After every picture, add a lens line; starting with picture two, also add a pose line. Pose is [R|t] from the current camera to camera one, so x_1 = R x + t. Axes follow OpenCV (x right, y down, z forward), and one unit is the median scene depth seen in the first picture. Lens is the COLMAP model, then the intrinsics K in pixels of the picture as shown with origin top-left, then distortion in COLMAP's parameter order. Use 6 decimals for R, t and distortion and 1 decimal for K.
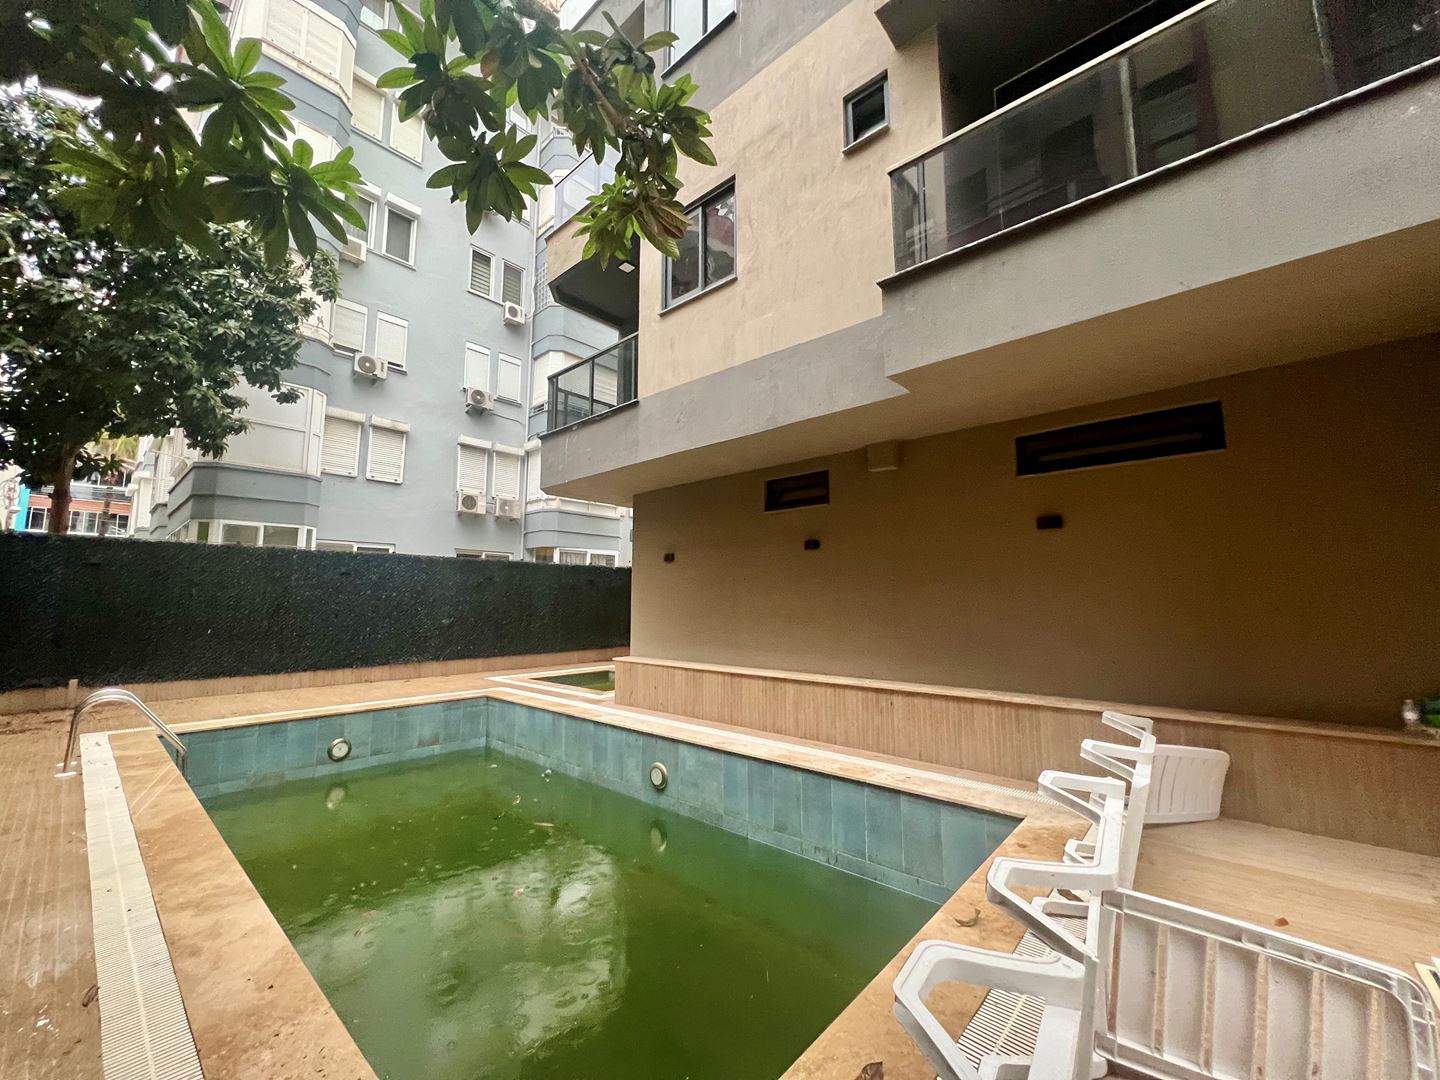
lens RADIAL K [[572.5, 0, 716.4], [0, 572.5, 536.6], [0, 0, 1]] dist [-0.001400, -0.000377]
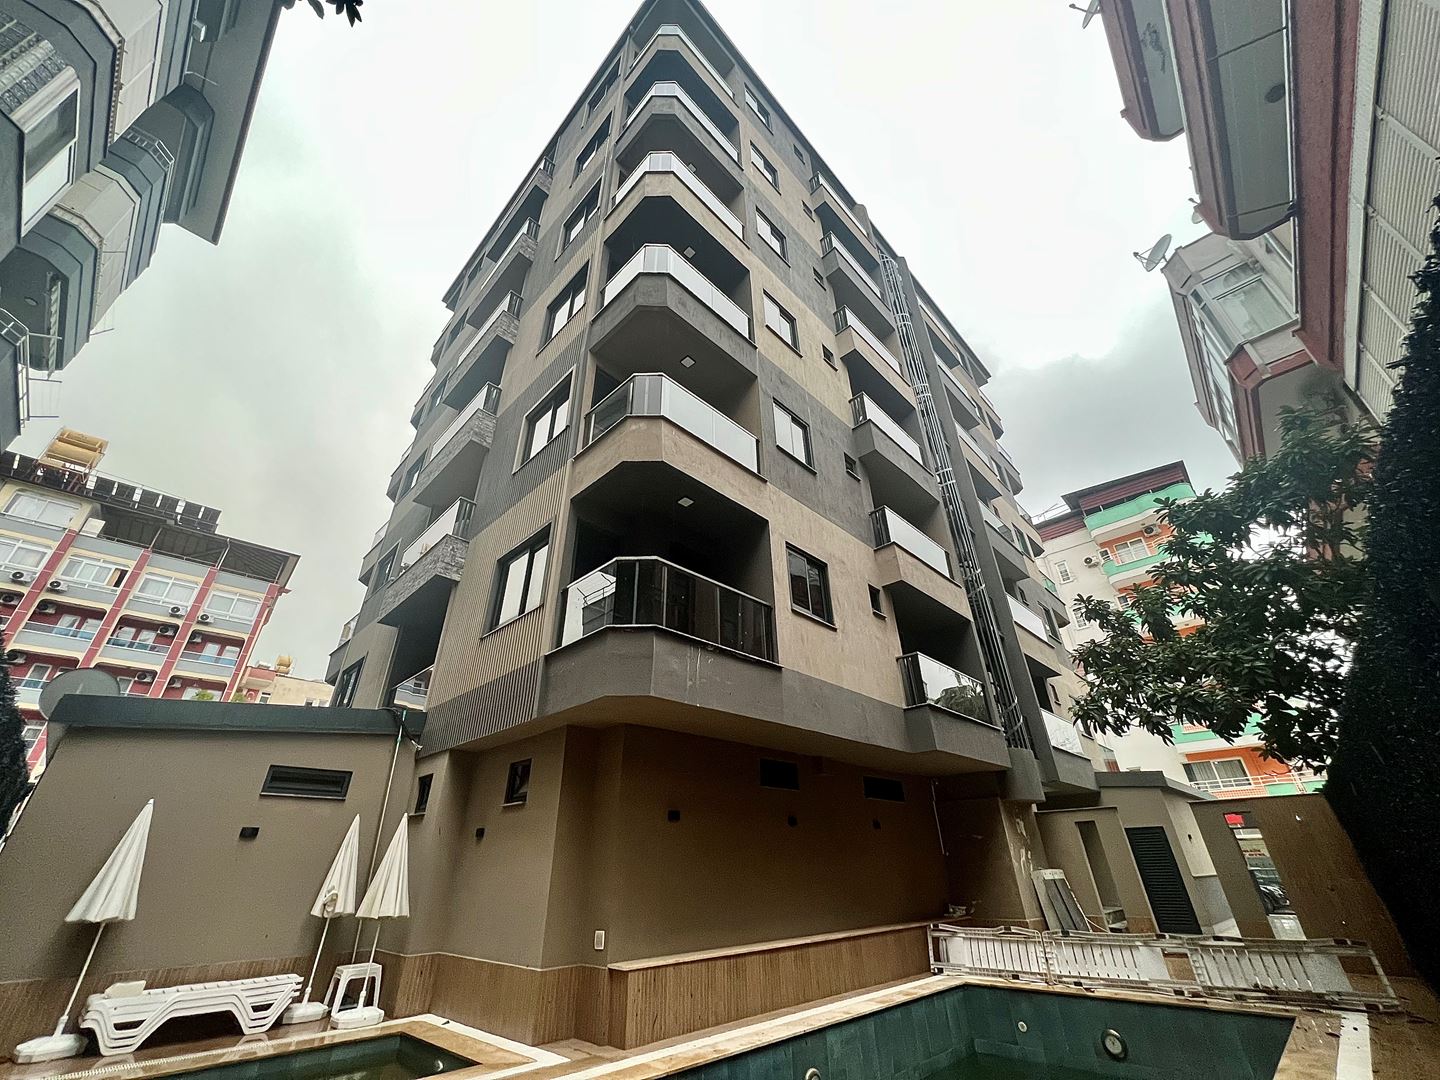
lens RADIAL K [[572.5, 0, 716.4], [0, 572.5, 536.6], [0, 0, 1]] dist [-0.001400, -0.000377]
pose [[0.046448, 0.498949, 0.865385, -1.403322], [-0.103776, 0.864043, -0.492605, 0.123678], [-0.993516, -0.066925, 0.091912, 1.163565]]
